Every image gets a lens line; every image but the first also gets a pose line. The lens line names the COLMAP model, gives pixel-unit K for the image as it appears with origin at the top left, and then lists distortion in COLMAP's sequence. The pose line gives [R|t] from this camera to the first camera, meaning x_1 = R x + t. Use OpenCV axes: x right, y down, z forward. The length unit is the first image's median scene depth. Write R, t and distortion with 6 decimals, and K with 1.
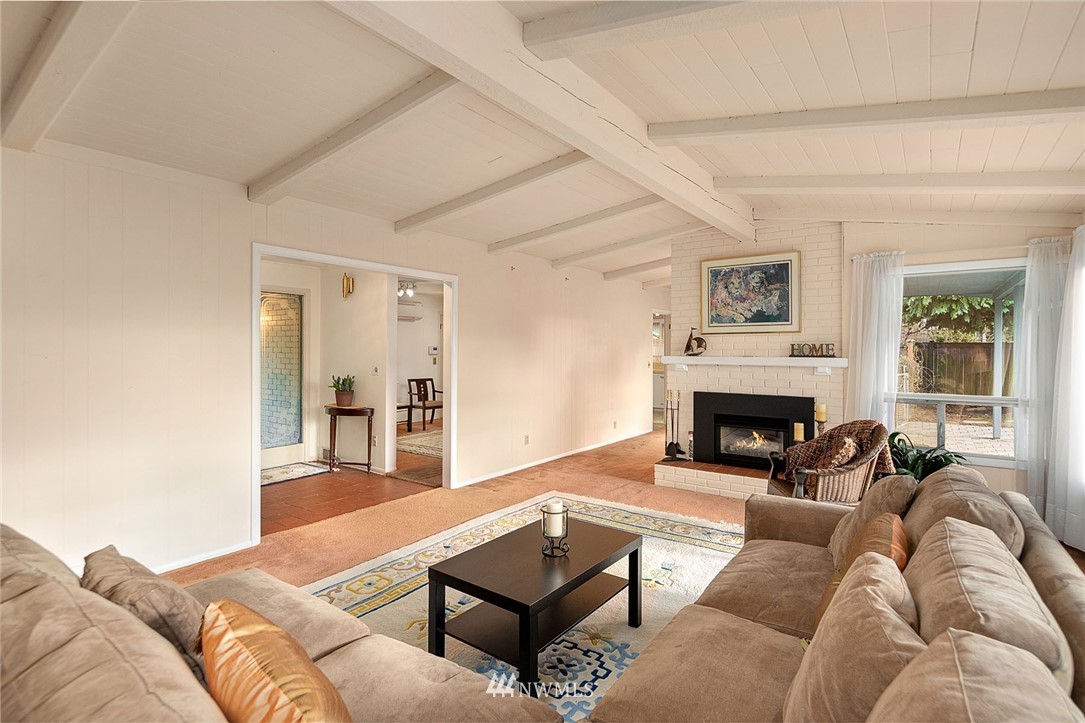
lens RADIAL K [[508.8, 0, 545.8], [0, 508.8, 357.5], [0, 0, 1]] dist [-0.000731, -0.000046]
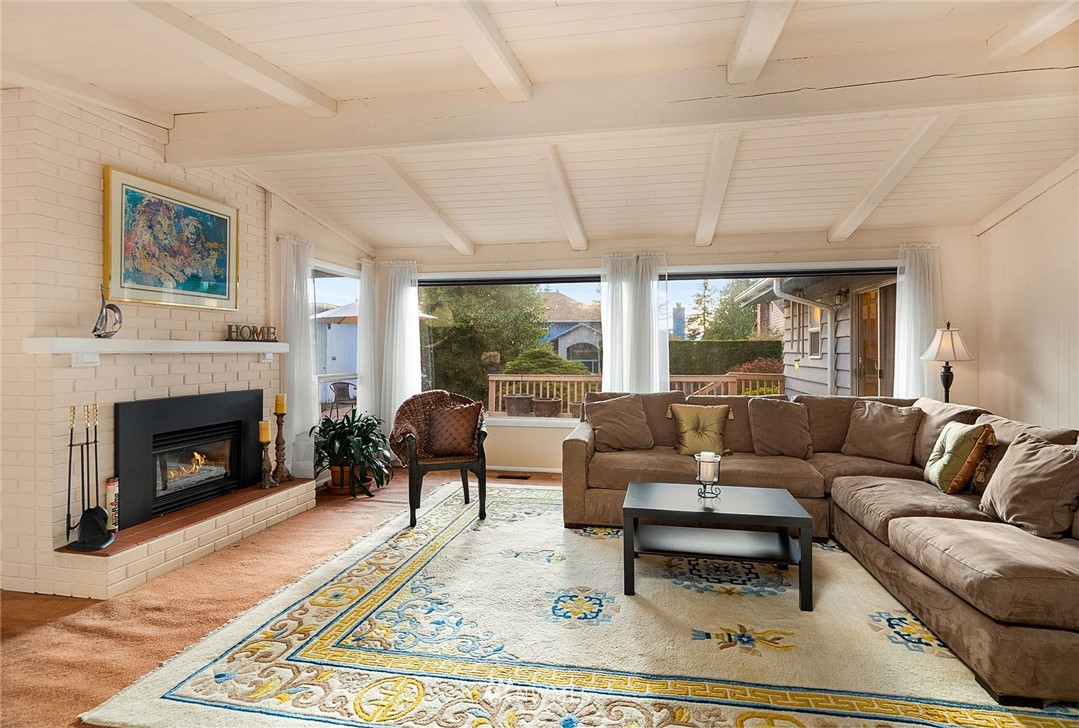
lens RADIAL K [[562.3, 0, 542.2], [0, 562.3, 348.6], [0, 0, 1]] dist [0.001018, 0.000037]
pose [[-0.434716, -0.002044, 0.900565, -0.485734], [0.003095, 0.999988, 0.003764, 0.008410], [-0.900562, 0.004424, -0.434704, 0.912148]]
